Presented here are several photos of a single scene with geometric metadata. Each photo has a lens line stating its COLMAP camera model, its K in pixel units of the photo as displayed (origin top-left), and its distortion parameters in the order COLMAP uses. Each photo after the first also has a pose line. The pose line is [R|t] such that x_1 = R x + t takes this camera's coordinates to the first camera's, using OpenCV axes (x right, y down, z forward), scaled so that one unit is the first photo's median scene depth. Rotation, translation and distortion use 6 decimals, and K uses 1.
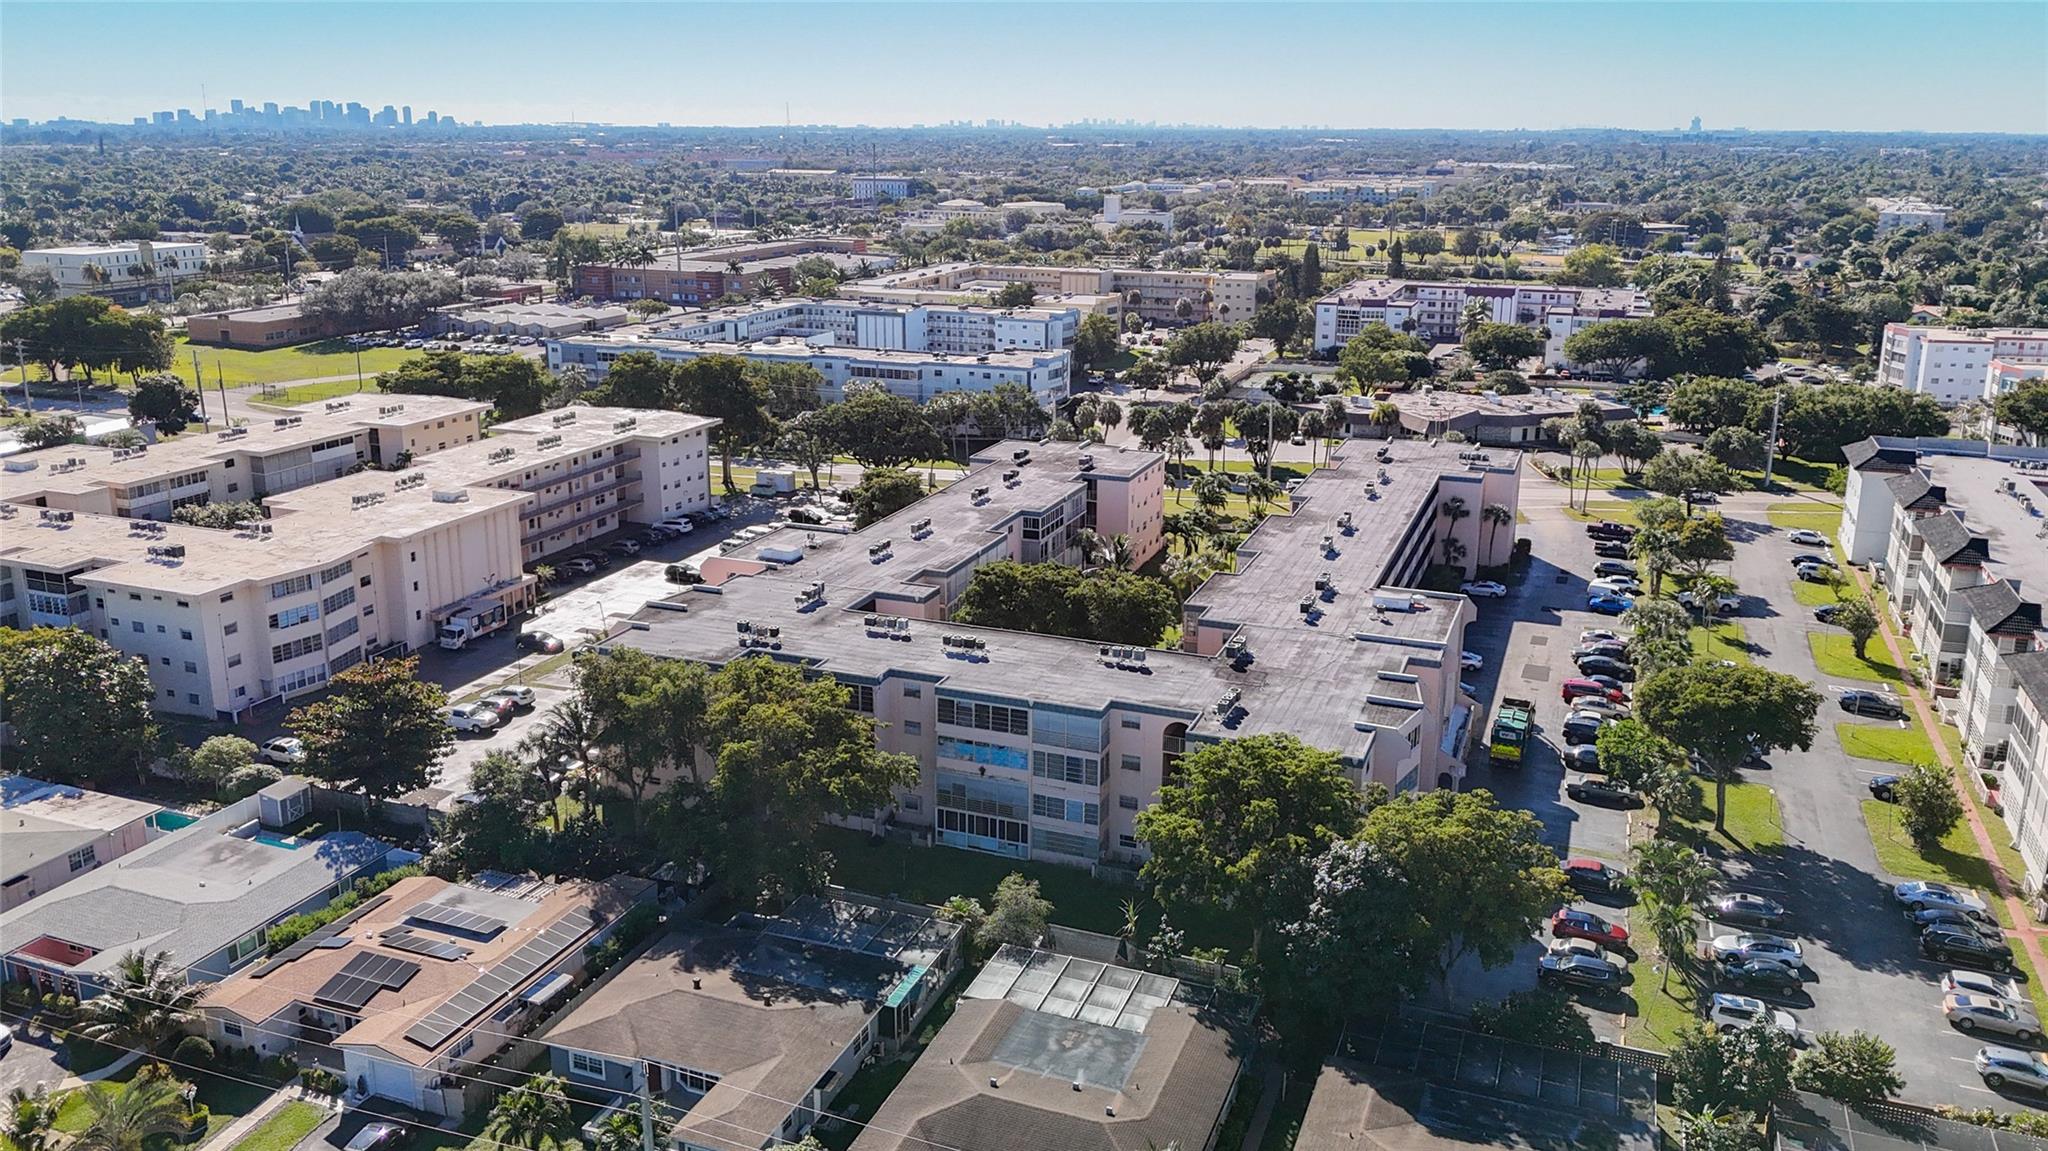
lens RADIAL K [[1566.3, 0, 985.2], [0, 1566.3, 540.0], [0, 0, 1]] dist [0.036746, -0.034897]
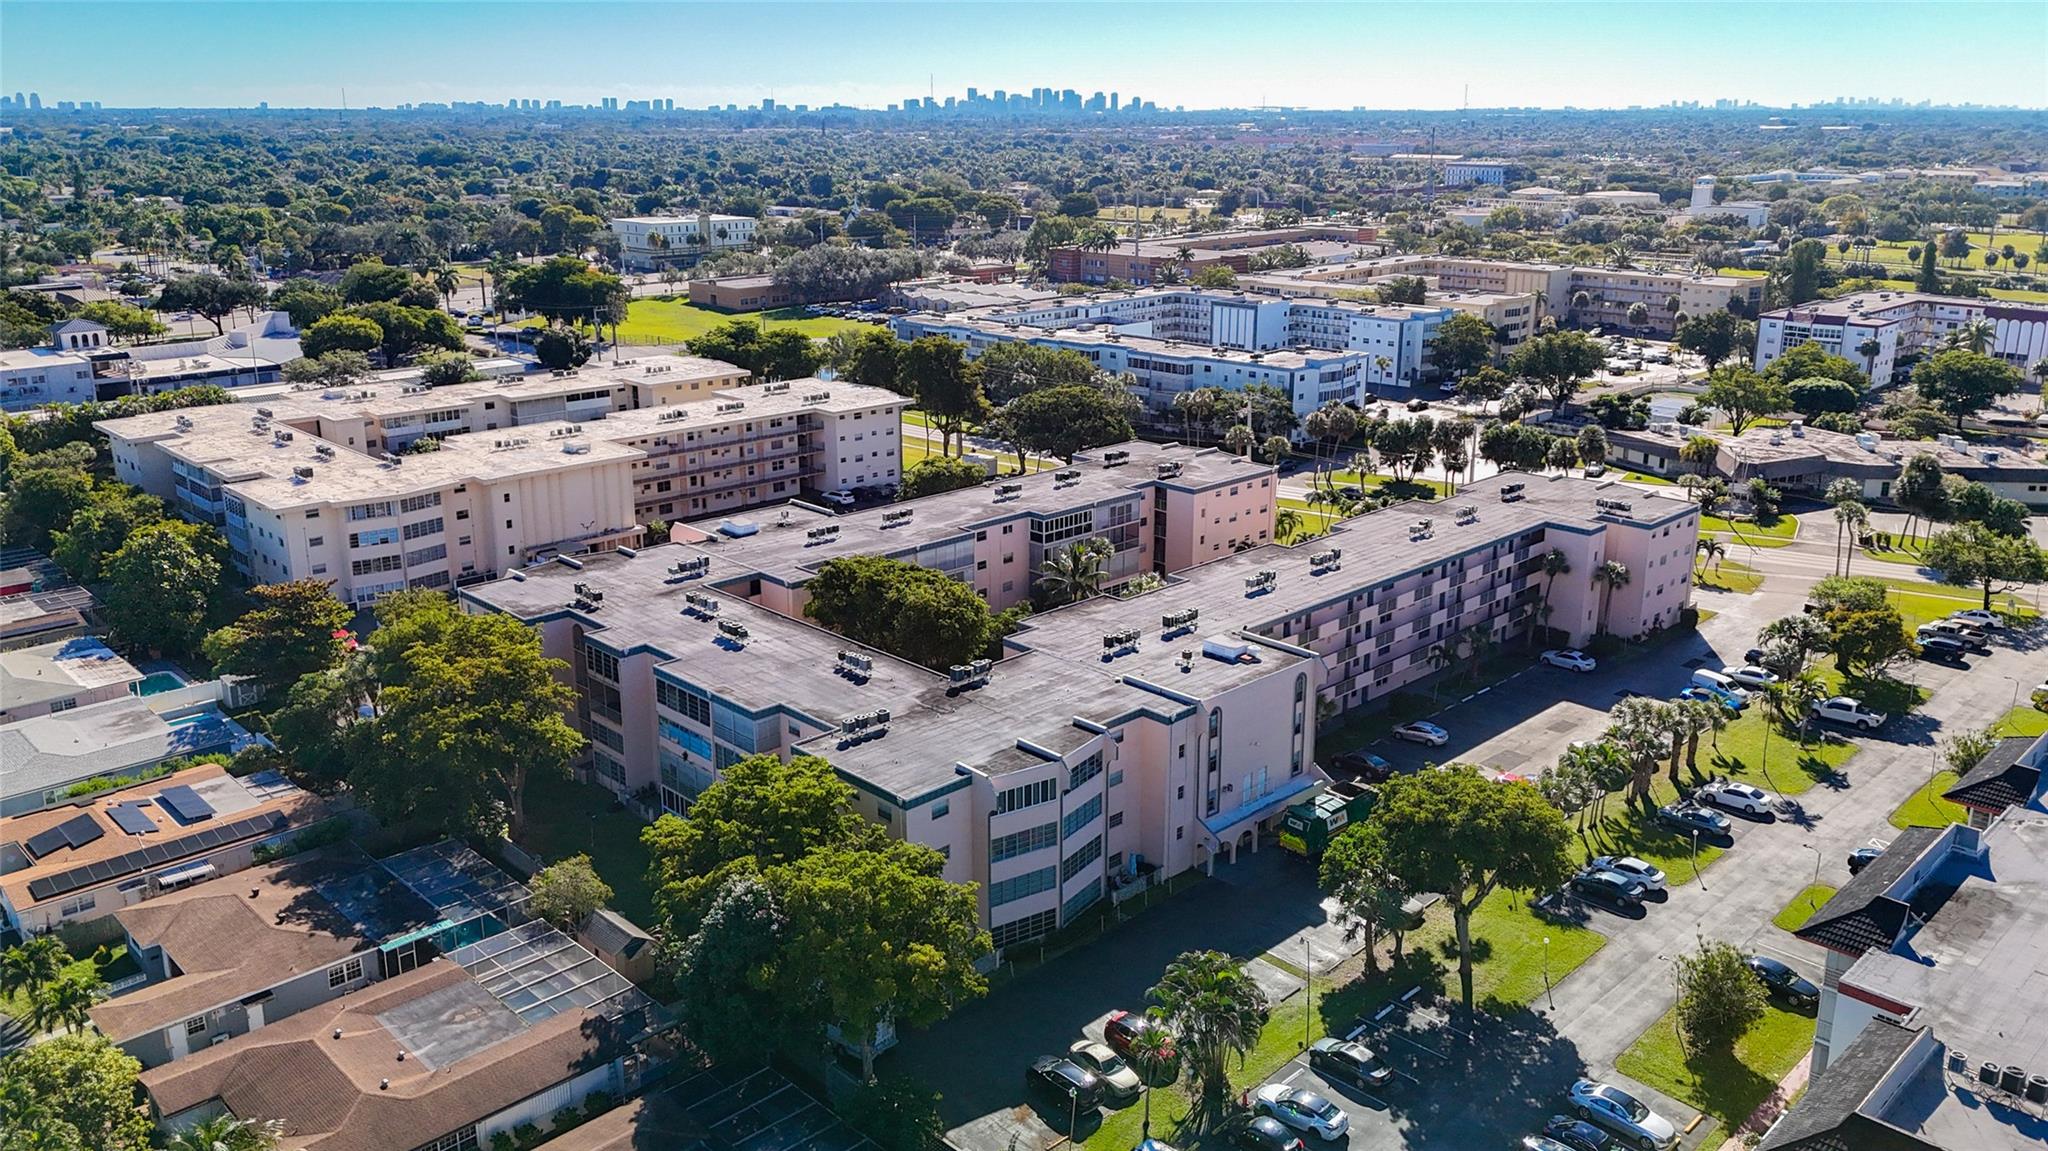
lens RADIAL K [[1566.3, 0, 1016.4], [0, 1566.3, 576.4], [0, 0, 1]] dist [0.036746, -0.034897]
pose [[0.910277, 0.115971, -0.397424, 0.334832], [-0.103545, 0.993229, 0.052668, -0.024242], [0.400841, -0.006791, 0.916122, 0.094603]]
